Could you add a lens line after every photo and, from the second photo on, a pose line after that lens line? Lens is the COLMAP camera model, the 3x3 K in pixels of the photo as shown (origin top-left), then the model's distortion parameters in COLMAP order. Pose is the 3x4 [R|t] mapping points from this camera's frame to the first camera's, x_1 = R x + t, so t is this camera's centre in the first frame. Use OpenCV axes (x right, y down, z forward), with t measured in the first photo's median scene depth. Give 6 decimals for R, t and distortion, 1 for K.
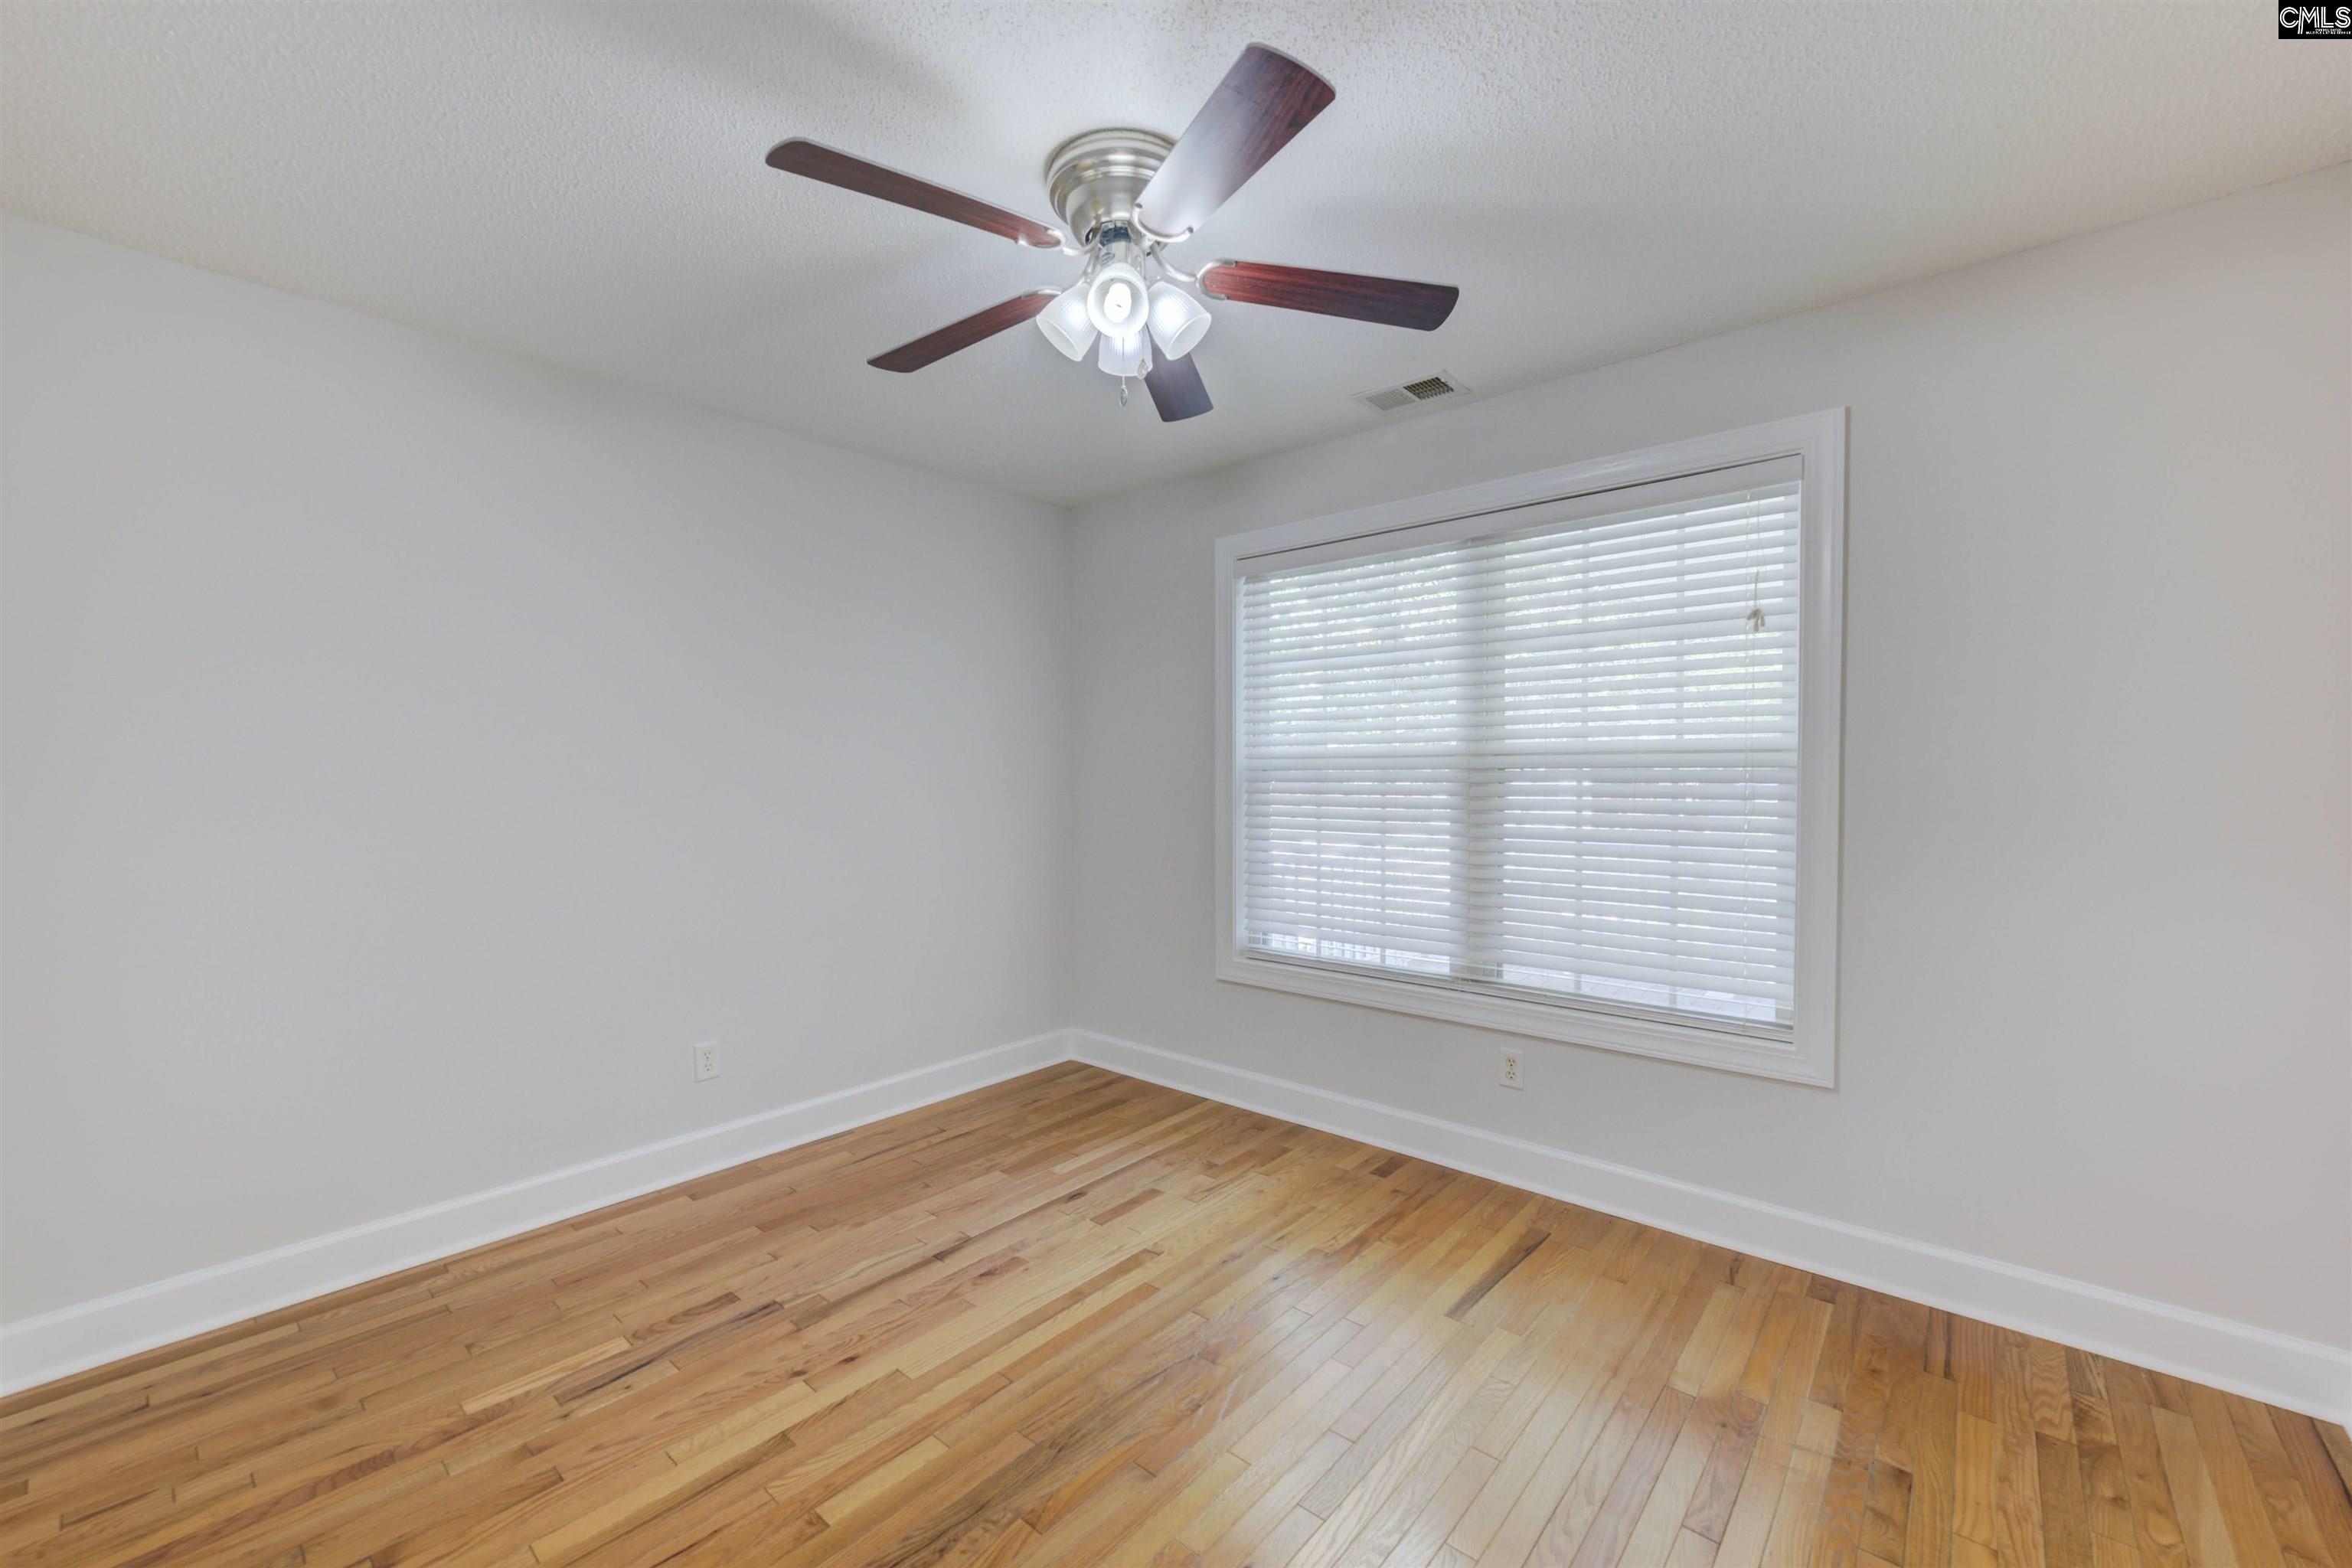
lens RADIAL K [[930.3, 0, 1168.4], [0, 930.3, 784.4], [0, 0, 1]] dist [0.001086, 0.000142]
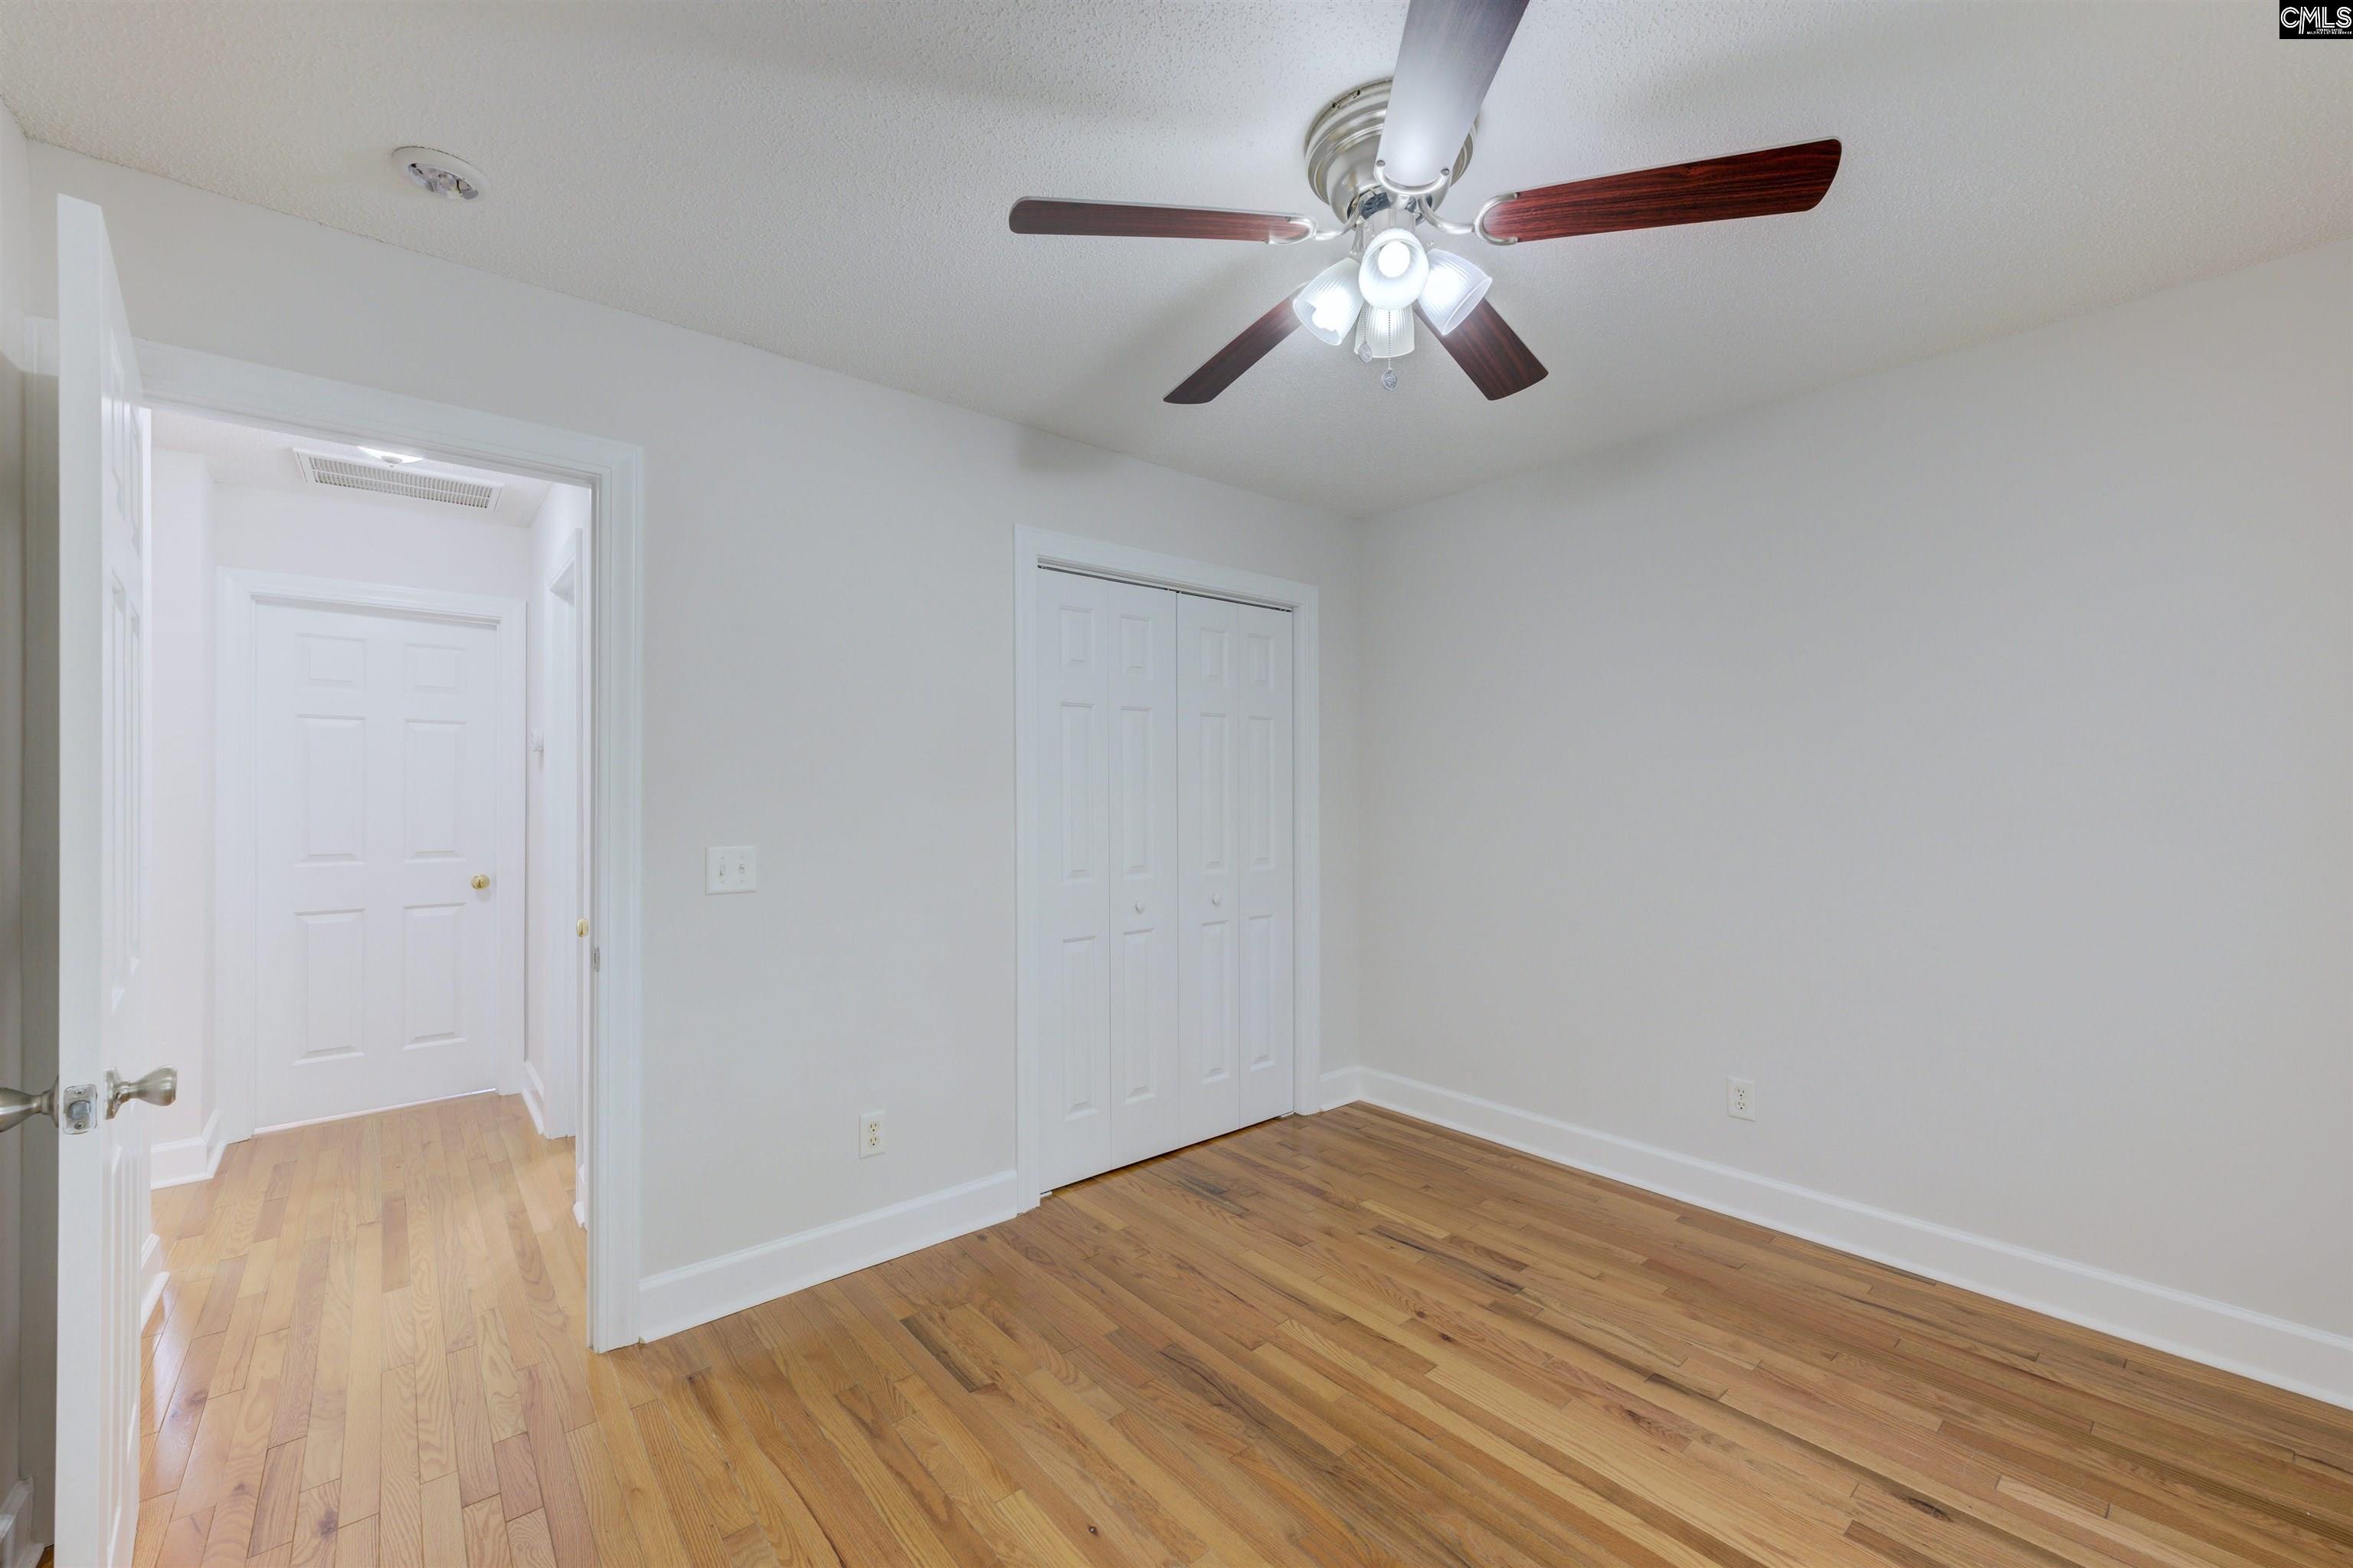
lens RADIAL K [[930.8, 0, 1170.3], [0, 930.8, 789.6], [0, 0, 1]] dist [0.001086, 0.000142]
pose [[-0.146961, 0.000098, -0.989142, 0.684404], [-0.006470, 0.999979, 0.001061, -0.019279], [0.989121, 0.006555, -0.146957, 0.732551]]
